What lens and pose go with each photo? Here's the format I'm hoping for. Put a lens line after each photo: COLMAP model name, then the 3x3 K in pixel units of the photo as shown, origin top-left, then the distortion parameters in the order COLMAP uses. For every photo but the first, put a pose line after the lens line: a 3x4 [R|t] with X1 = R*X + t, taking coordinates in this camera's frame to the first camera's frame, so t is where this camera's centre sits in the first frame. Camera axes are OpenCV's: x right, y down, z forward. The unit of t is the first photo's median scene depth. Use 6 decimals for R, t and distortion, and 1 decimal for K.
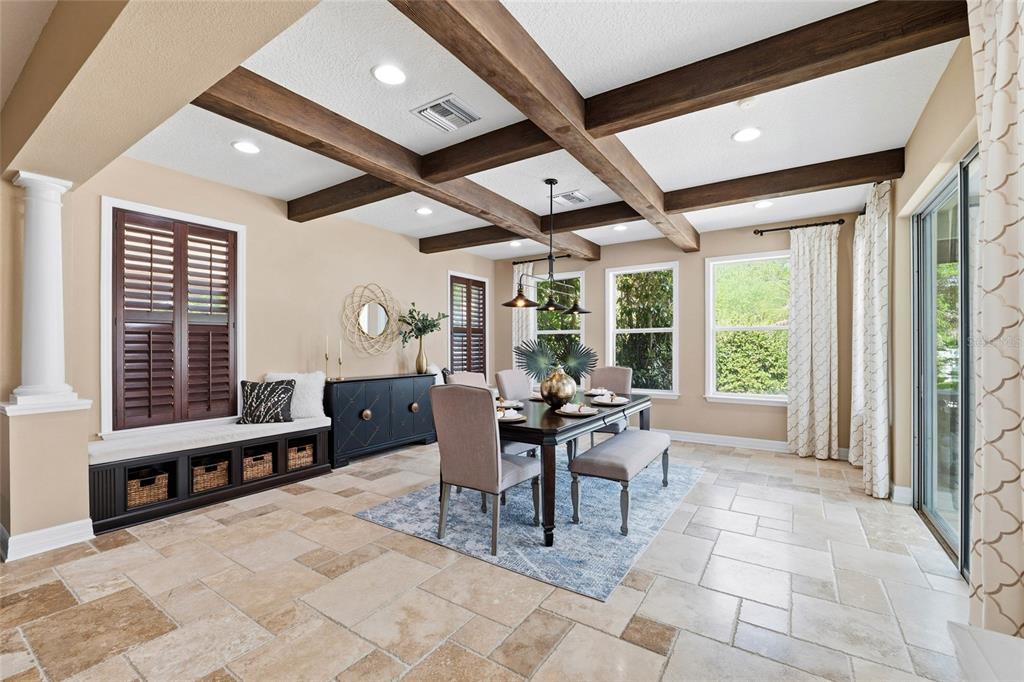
lens RADIAL K [[428.4, 0, 515.3], [0, 428.4, 346.4], [0, 0, 1]] dist [-0.010943, -0.000164]
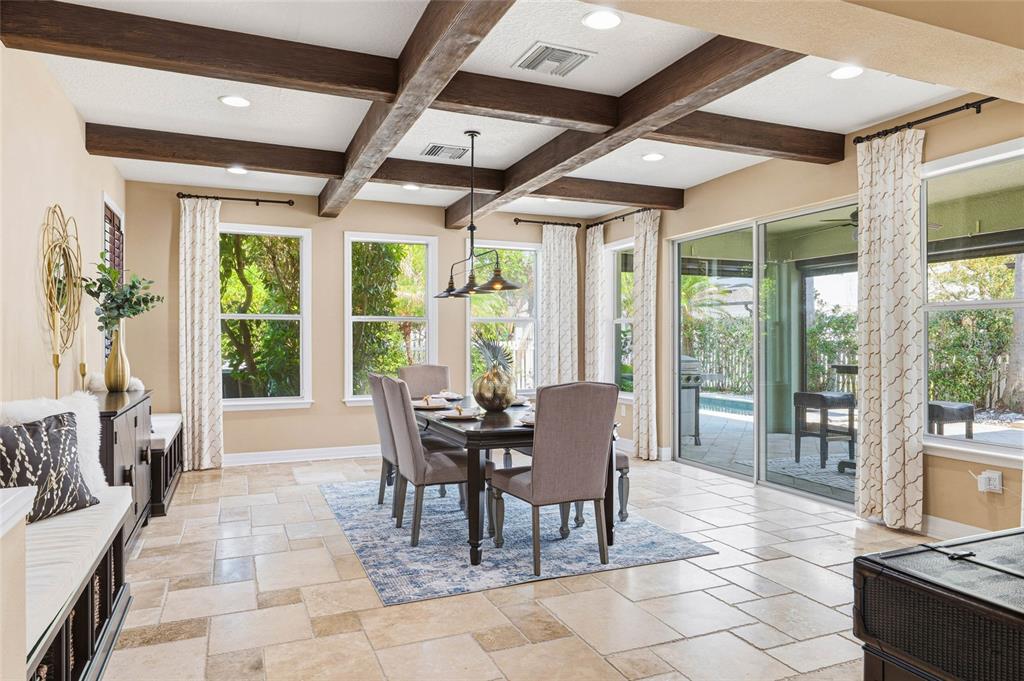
lens RADIAL K [[652.1, 0, 510.4], [0, 652.1, 337.6], [0, 0, 1]] dist [0.001490, -0.000464]
pose [[0.555088, 0.002466, 0.831788, -0.961026], [0.000497, 0.999994, -0.003297, 0.002728], [-0.831791, 0.002244, 0.555084, 0.278292]]
